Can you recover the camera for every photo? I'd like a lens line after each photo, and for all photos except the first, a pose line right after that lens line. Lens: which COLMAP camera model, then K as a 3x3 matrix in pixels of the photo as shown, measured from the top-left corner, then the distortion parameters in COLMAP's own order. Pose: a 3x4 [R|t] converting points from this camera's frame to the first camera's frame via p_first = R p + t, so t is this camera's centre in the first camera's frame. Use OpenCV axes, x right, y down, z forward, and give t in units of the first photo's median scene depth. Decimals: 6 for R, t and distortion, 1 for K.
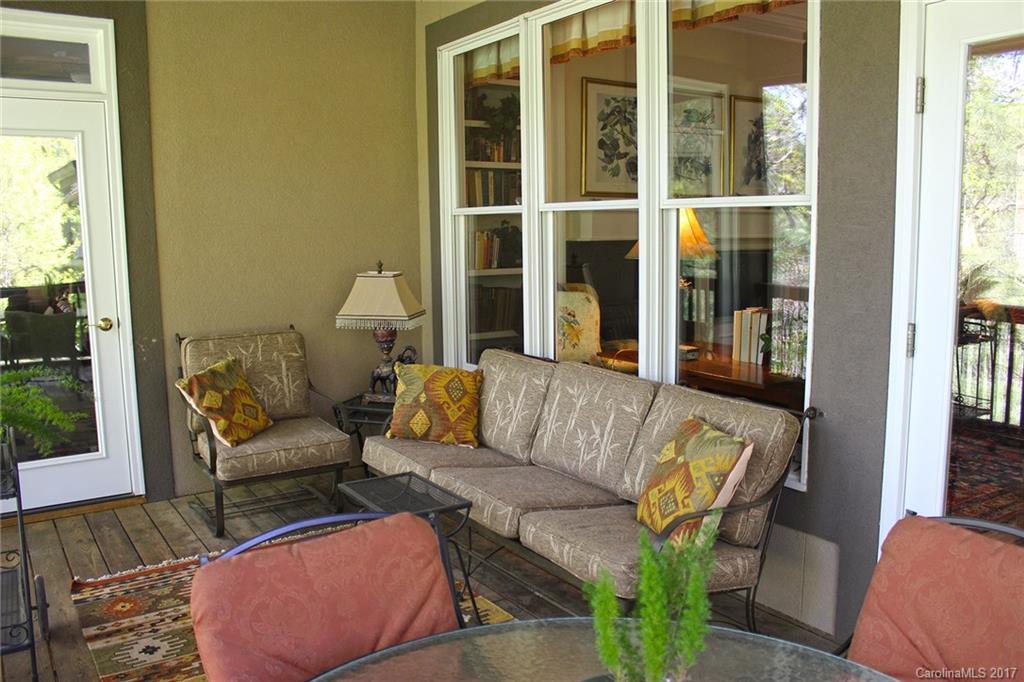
lens RADIAL K [[852.5, 0, 513.5], [0, 852.5, 340.5], [0, 0, 1]] dist [-0.137149, 0.085979]
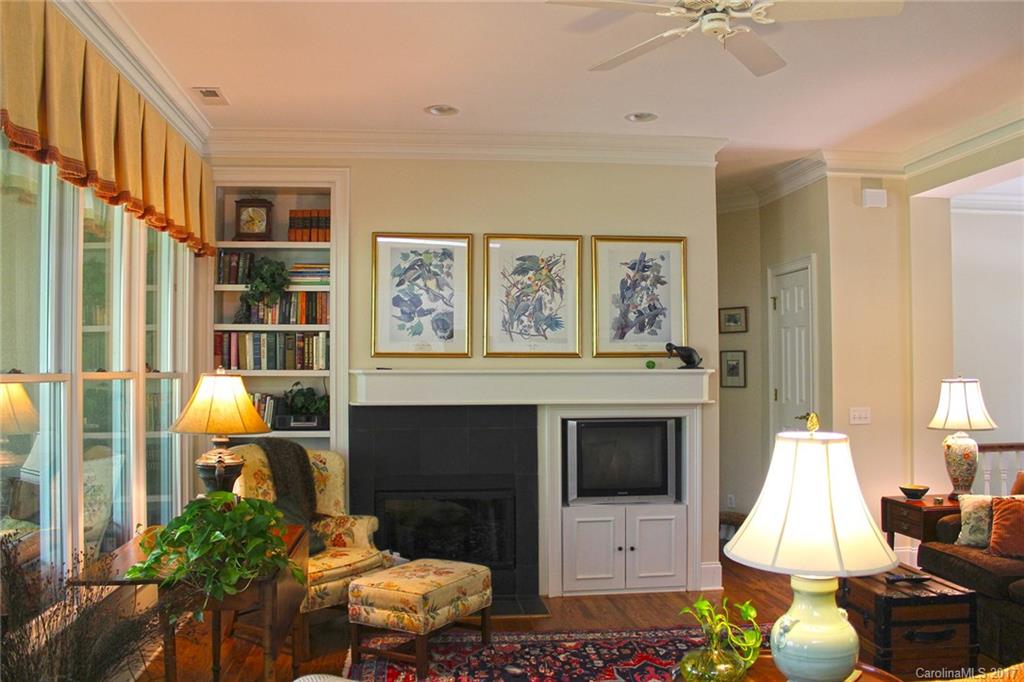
lens RADIAL K [[852.5, 0, 512.1], [0, 852.5, 344.7], [0, 0, 1]] dist [-0.137149, 0.085979]
pose [[0.890461, -0.003201, -0.455048, 0.639571], [-0.068076, 0.987786, -0.140162, -0.062443], [0.449939, 0.155786, 0.879367, 0.241302]]
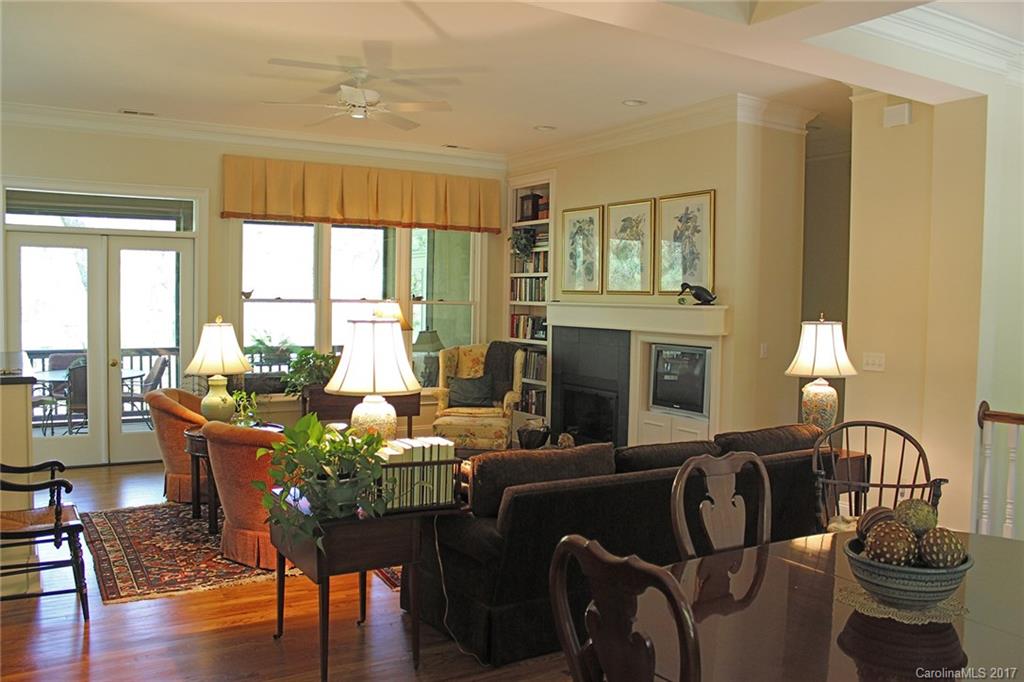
lens RADIAL K [[852.5, 0, 511.5], [0, 852.5, 342.0], [0, 0, 1]] dist [-0.137149, 0.085979]
pose [[-0.033606, 0.058521, -0.997720, 1.482435], [-0.153232, 0.986180, 0.063006, -0.165841], [0.987619, 0.155000, -0.024174, 0.955644]]
